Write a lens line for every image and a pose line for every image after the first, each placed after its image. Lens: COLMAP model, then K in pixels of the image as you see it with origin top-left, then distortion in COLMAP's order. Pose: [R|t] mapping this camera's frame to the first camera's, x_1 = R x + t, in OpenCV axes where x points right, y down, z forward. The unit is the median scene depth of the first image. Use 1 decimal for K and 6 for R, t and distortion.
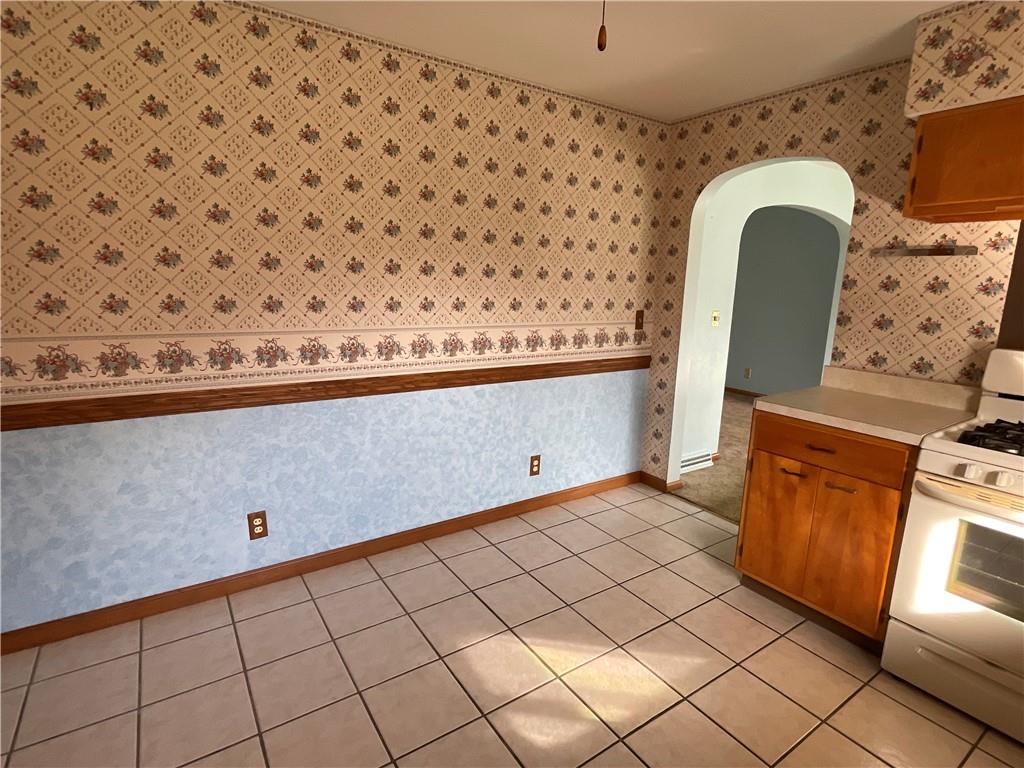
lens RADIAL K [[522.1, 0, 509.0], [0, 522.1, 382.6], [0, 0, 1]] dist [-0.001194, -0.000922]
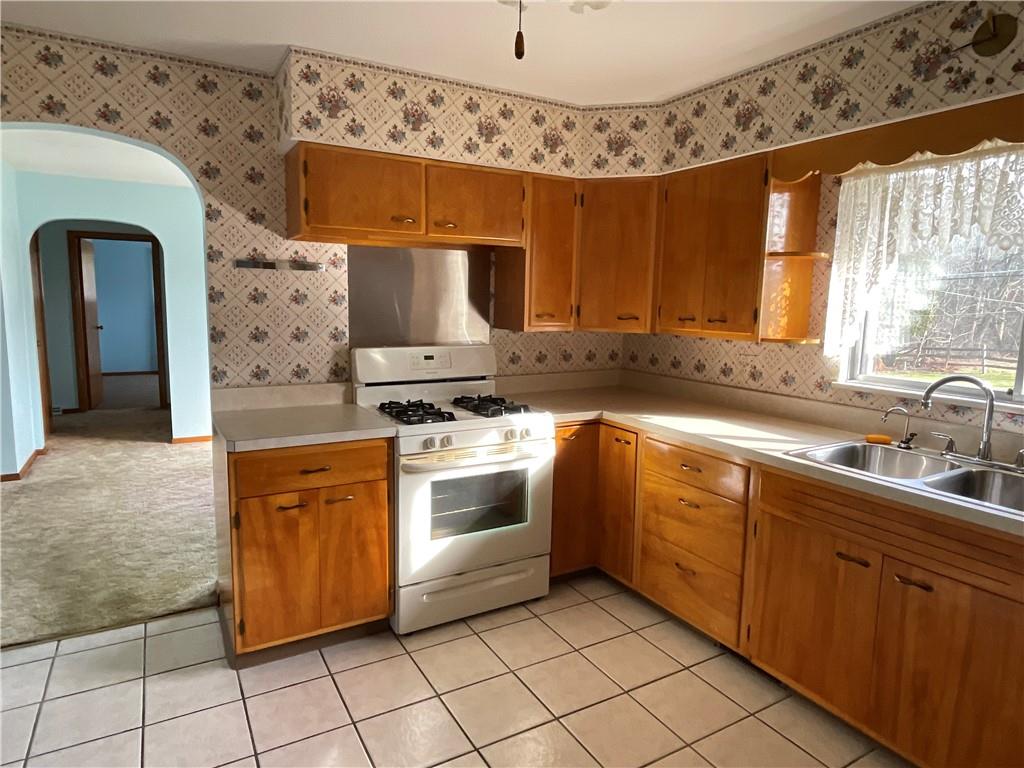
lens RADIAL K [[616.0, 0, 507.6], [0, 616.0, 382.7], [0, 0, 1]] dist [-0.003776, -0.001440]
pose [[0.072300, -0.159336, 0.984573, -0.452495], [0.177243, 0.973497, 0.144528, -0.126038], [-0.981508, 0.164059, 0.098625, 0.494654]]
